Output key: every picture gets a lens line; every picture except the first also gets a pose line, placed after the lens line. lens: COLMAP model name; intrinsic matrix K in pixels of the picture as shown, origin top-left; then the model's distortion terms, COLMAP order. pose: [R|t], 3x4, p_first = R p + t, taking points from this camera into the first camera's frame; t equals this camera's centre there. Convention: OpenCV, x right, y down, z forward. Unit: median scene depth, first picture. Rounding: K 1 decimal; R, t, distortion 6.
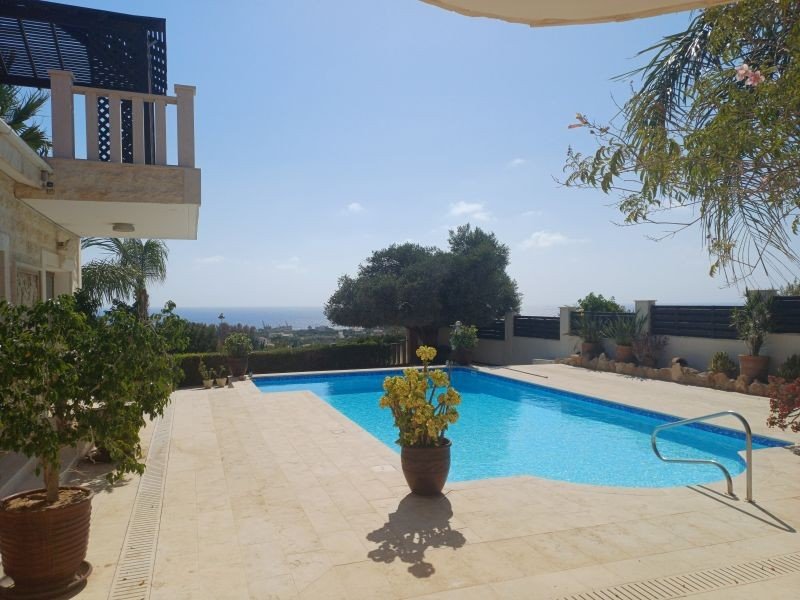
lens RADIAL K [[594.0, 0, 400.0], [0, 594.0, 300.0], [0, 0, 1]] dist [0.047646, -0.002129]
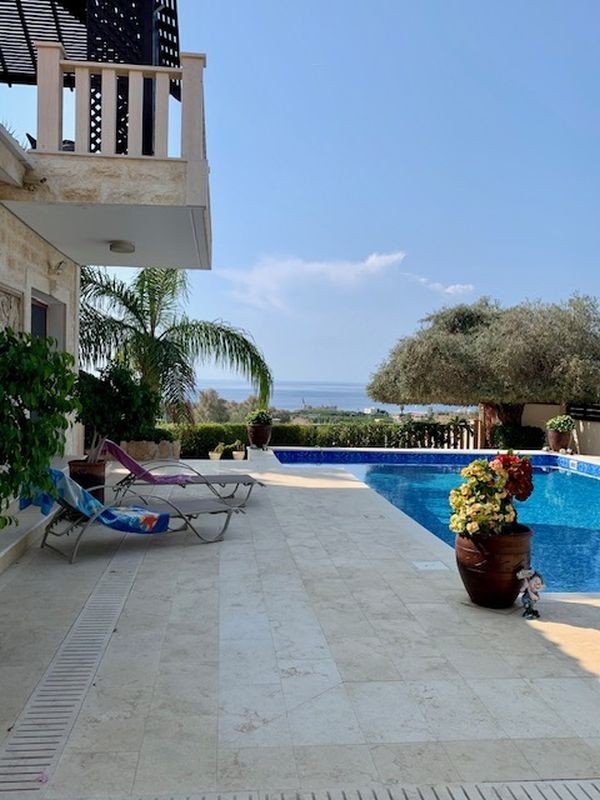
lens RADIAL K [[738.1, 0, 300.0], [0, 738.1, 400.0], [0, 0, 1]] dist [-0.004186, -0.009161]
pose [[0.972067, 0.037440, -0.231698, 0.012982], [-0.031015, 0.999028, 0.031314, 0.056710], [0.232645, -0.023253, 0.972284, 0.105407]]
